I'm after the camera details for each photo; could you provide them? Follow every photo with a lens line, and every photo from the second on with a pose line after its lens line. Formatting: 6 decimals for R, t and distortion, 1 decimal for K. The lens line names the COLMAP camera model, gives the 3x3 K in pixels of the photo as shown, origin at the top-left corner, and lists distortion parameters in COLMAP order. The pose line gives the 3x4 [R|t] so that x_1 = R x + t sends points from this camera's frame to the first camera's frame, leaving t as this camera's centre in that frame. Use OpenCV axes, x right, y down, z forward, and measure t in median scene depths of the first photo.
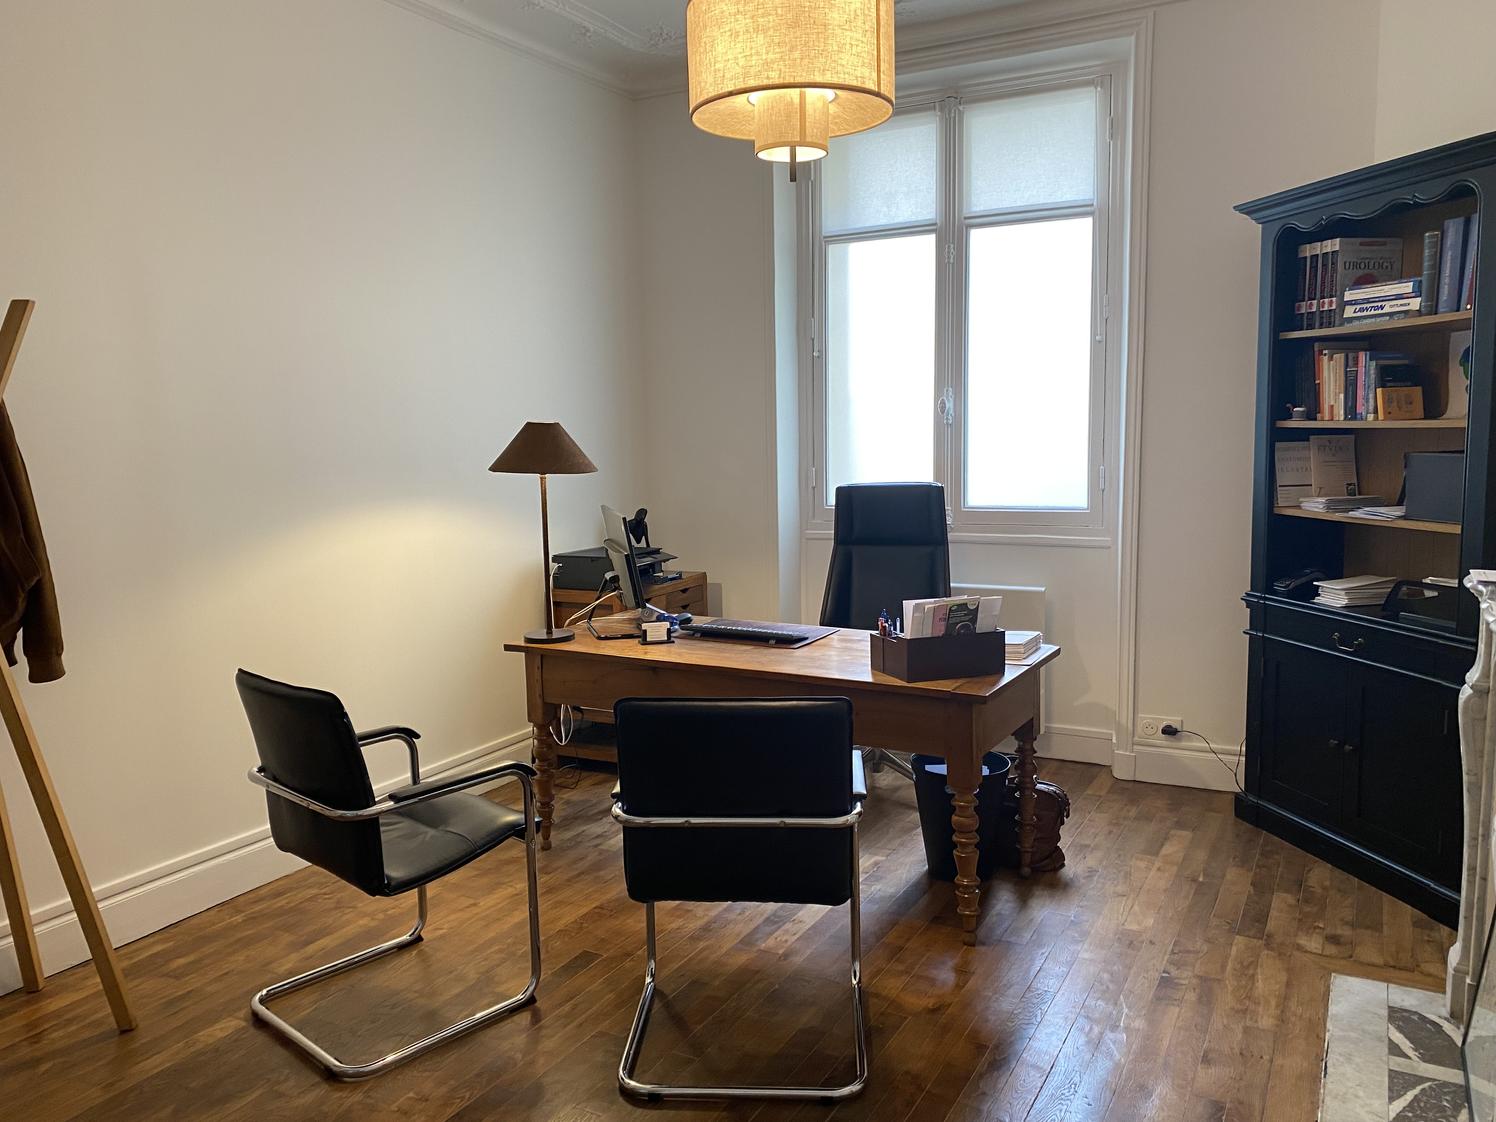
lens RADIAL K [[1140.3, 0, 744.2], [0, 1140.3, 565.6], [0, 0, 1]] dist [0.067603, -0.096301]
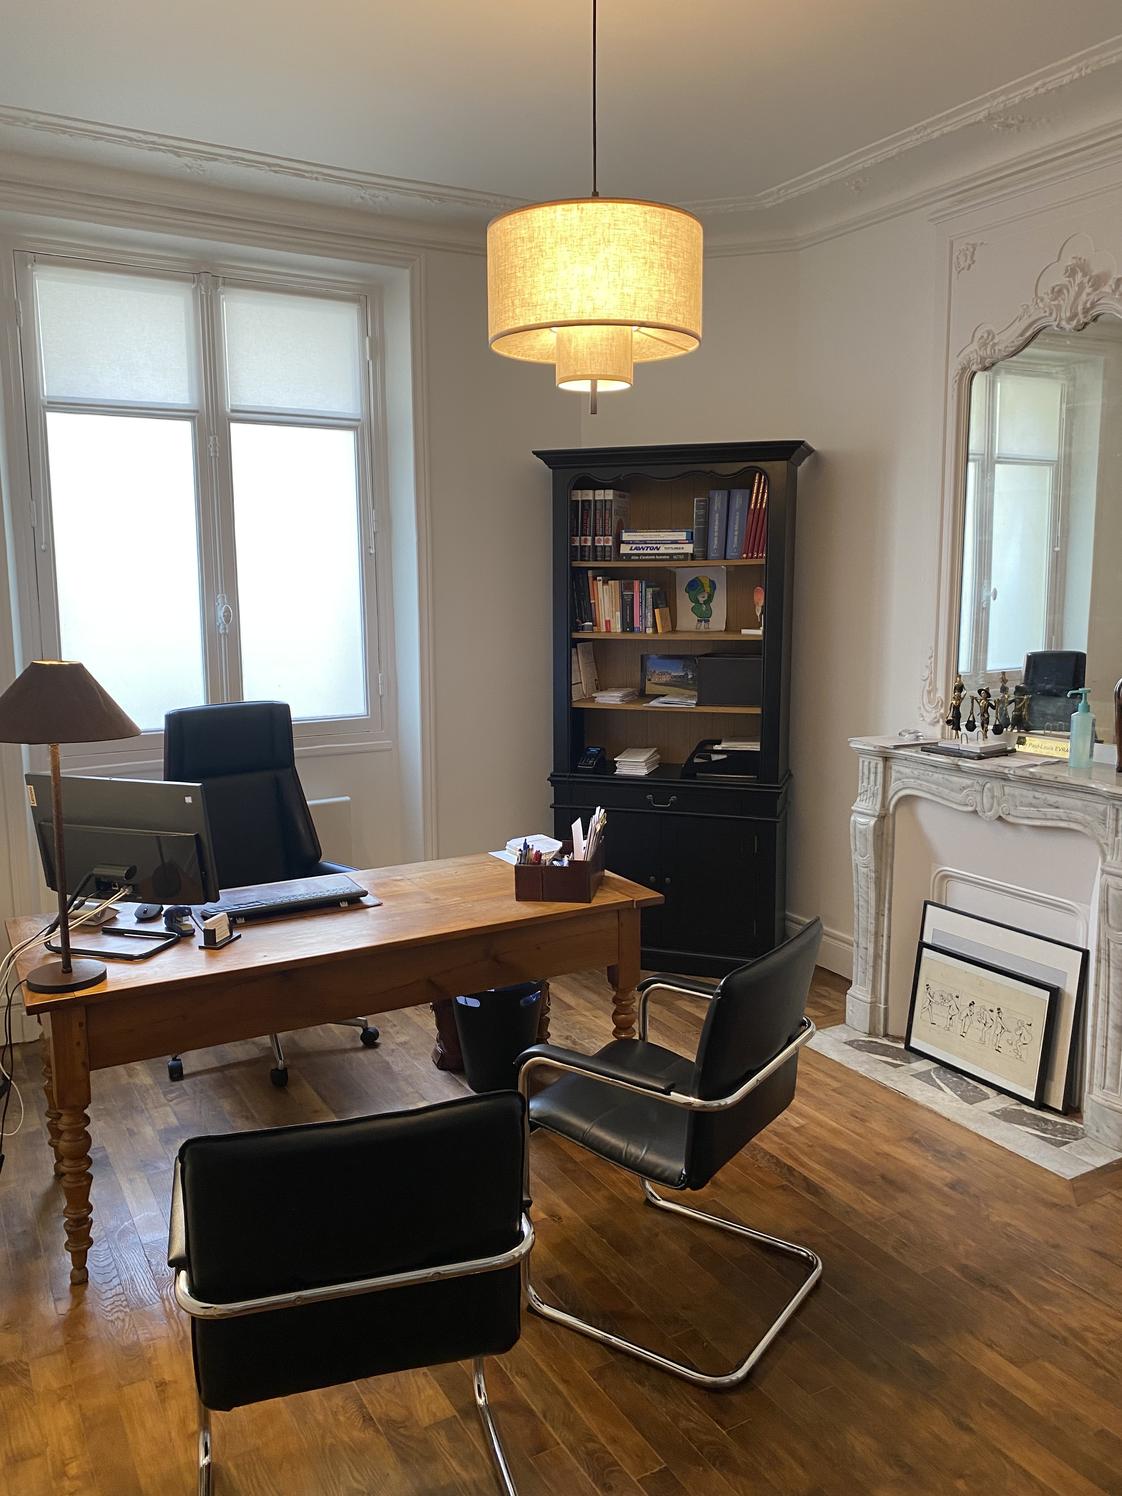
lens RADIAL K [[1140.3, 0, 557.1], [0, 1140.3, 744.8], [0, 0, 1]] dist [0.067603, -0.096301]
pose [[0.509070, -0.111385, 0.853487, -0.619655], [0.101787, 0.992424, 0.068806, -0.096303], [-0.854685, 0.051847, 0.516551, 0.408241]]
